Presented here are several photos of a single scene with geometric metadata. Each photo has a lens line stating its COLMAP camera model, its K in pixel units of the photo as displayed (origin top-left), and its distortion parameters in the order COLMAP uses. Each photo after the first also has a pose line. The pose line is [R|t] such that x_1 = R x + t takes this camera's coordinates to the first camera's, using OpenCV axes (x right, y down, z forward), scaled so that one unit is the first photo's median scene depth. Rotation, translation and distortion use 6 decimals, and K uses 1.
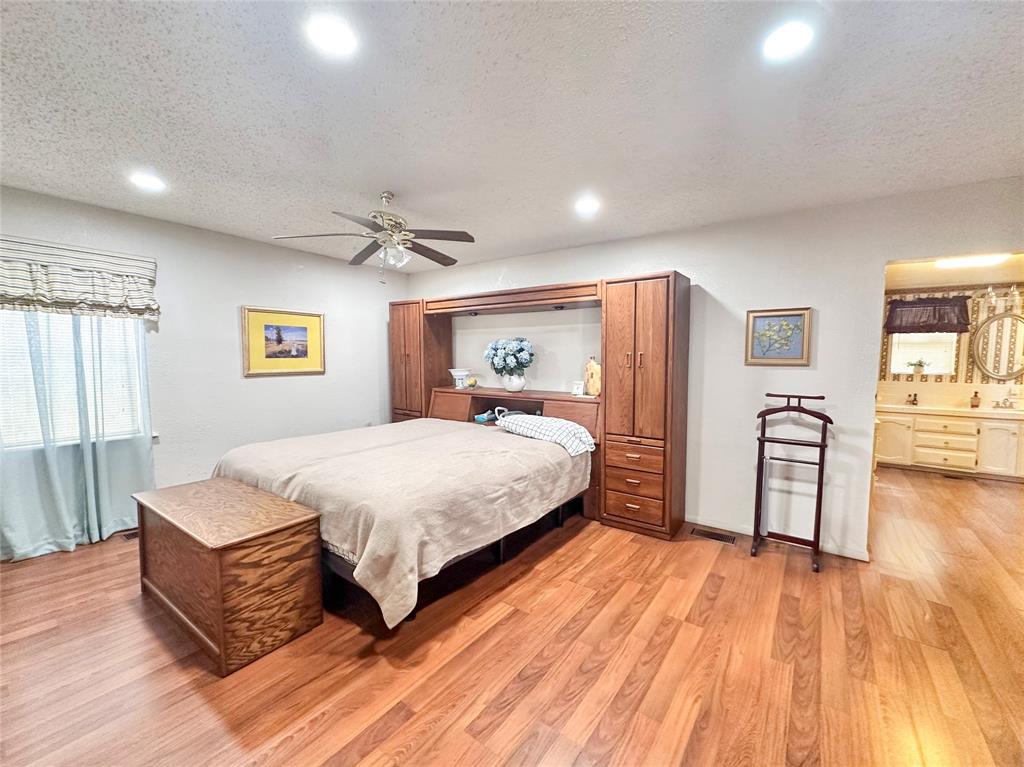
lens RADIAL K [[415.2, 0, 512.5], [0, 415.2, 384.2], [0, 0, 1]] dist [0.000360, -0.000452]
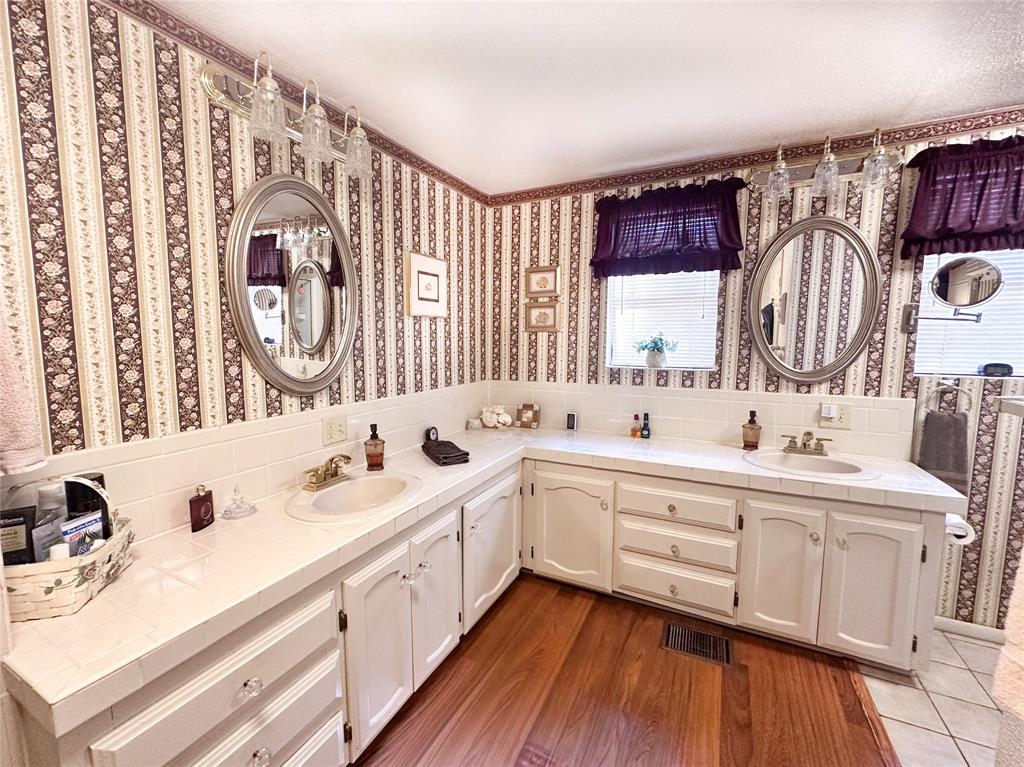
lens RADIAL K [[415.2, 0, 514.4], [0, 415.2, 382.7], [0, 0, 1]] dist [0.000360, -0.000452]
pose [[0.988059, -0.024567, 0.152104, 0.796910], [0.017618, 0.998746, 0.046868, -0.034118], [-0.153065, -0.043629, 0.987253, 0.609237]]
